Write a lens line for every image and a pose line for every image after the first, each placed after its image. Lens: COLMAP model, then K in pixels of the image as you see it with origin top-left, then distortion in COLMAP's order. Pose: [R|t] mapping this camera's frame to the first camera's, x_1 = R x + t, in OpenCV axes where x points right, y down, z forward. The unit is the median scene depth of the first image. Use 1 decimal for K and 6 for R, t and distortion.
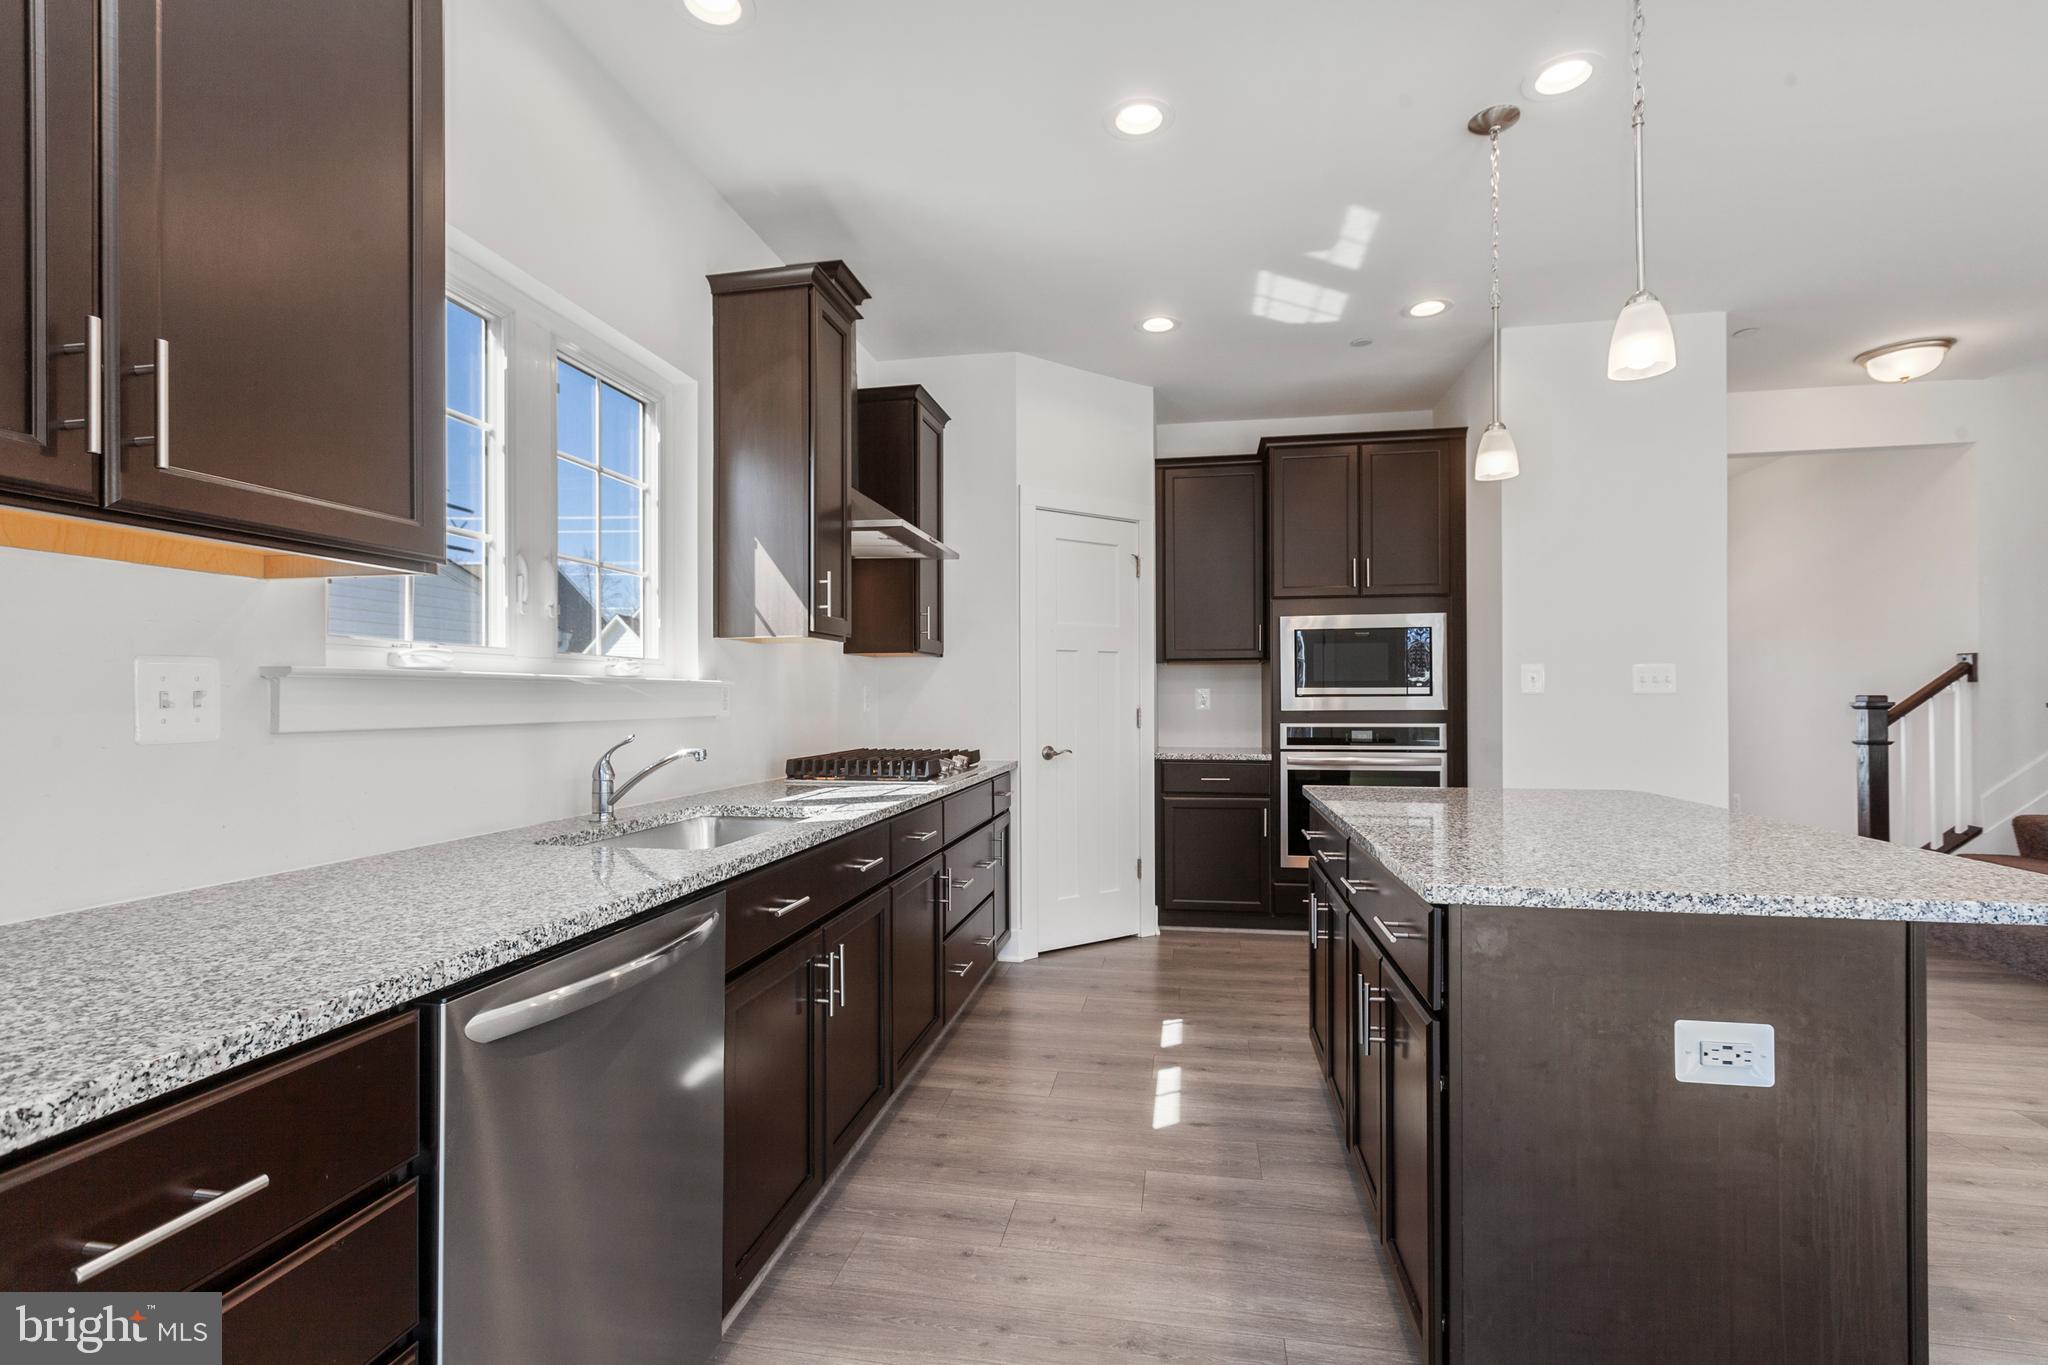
lens RADIAL K [[937.1, 0, 1015.3], [0, 937.1, 697.0], [0, 0, 1]] dist [0.004112, 0.000161]
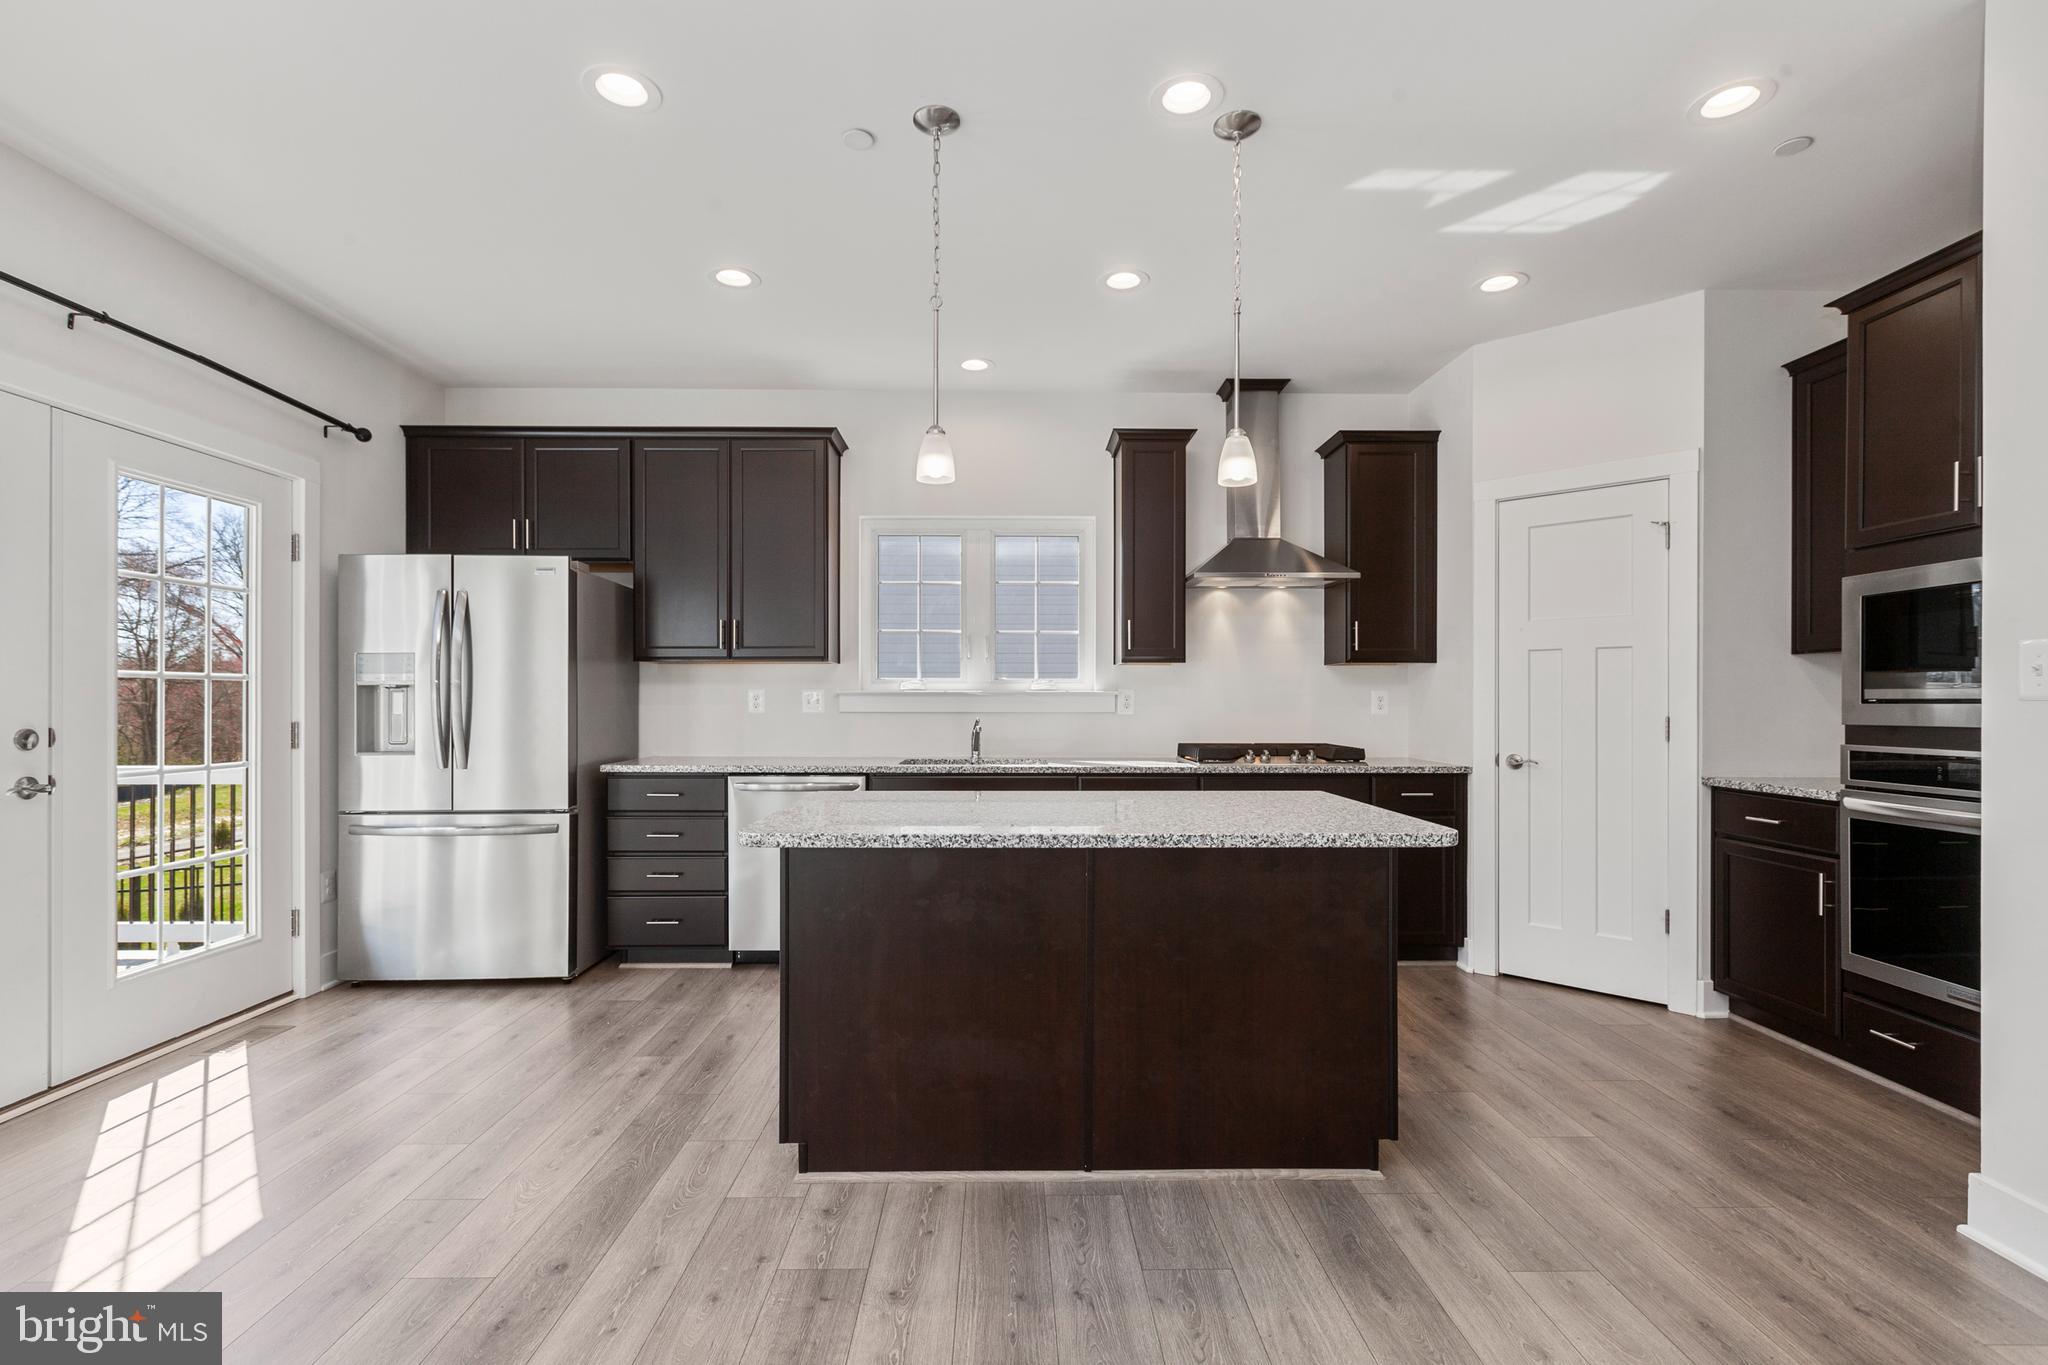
lens RADIAL K [[937.1, 0, 1012.3], [0, 937.1, 690.4], [0, 0, 1]] dist [0.004112, 0.000161]
pose [[0.199019, -0.006211, -0.979976, 0.824435], [0.000948, 0.999981, -0.006145, -0.005064], [0.979995, 0.000294, 0.199021, 0.323086]]
